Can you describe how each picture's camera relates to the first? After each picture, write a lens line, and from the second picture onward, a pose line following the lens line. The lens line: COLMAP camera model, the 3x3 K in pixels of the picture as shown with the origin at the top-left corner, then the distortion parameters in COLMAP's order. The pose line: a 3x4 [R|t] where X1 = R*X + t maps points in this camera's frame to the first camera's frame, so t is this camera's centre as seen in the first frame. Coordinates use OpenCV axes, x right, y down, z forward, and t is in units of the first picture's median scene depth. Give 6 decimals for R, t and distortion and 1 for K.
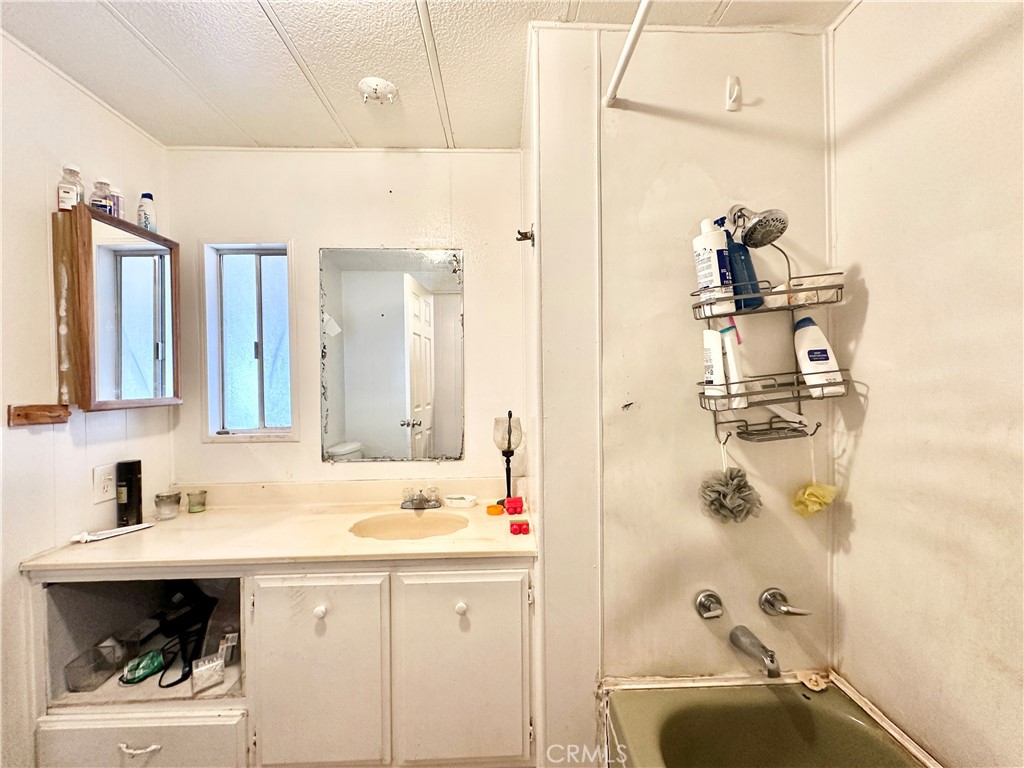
lens RADIAL K [[409.0, 0, 513.8], [0, 409.0, 383.5], [0, 0, 1]] dist [-0.001530, 0.000563]
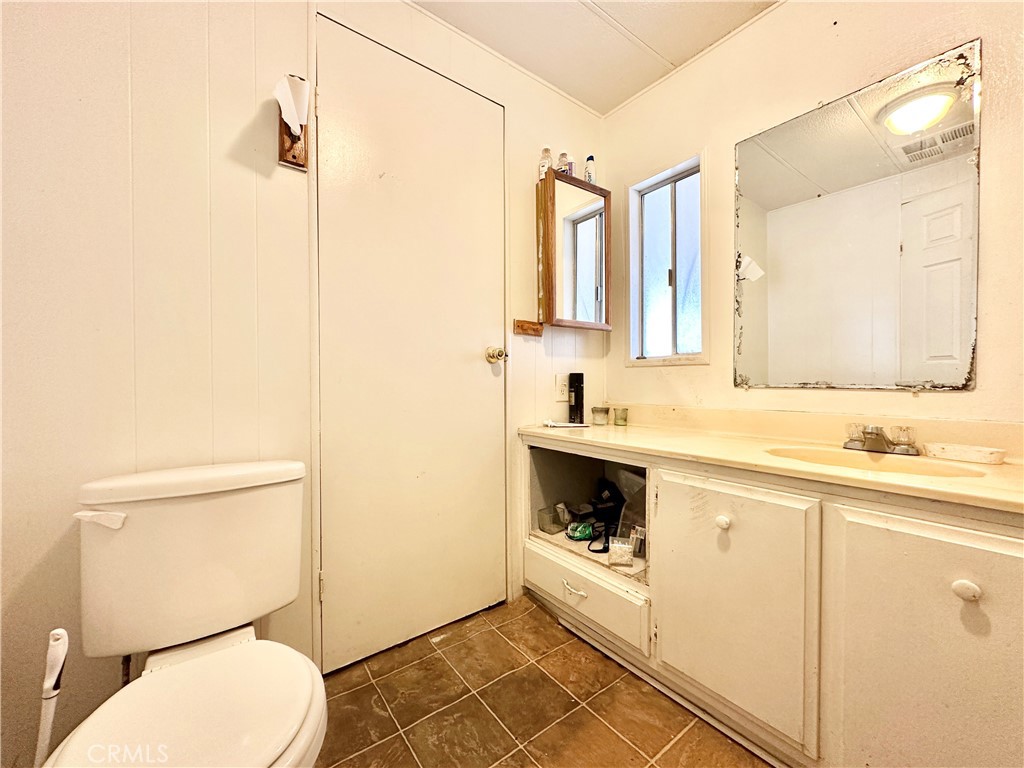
lens RADIAL K [[409.0, 0, 512.3], [0, 409.0, 384.8], [0, 0, 1]] dist [-0.001530, 0.000563]
pose [[0.574993, 0.017455, -0.817972, -0.026940], [-0.008649, 0.999846, 0.015256, 0.222770], [0.818113, -0.001698, 0.575055, 0.123027]]
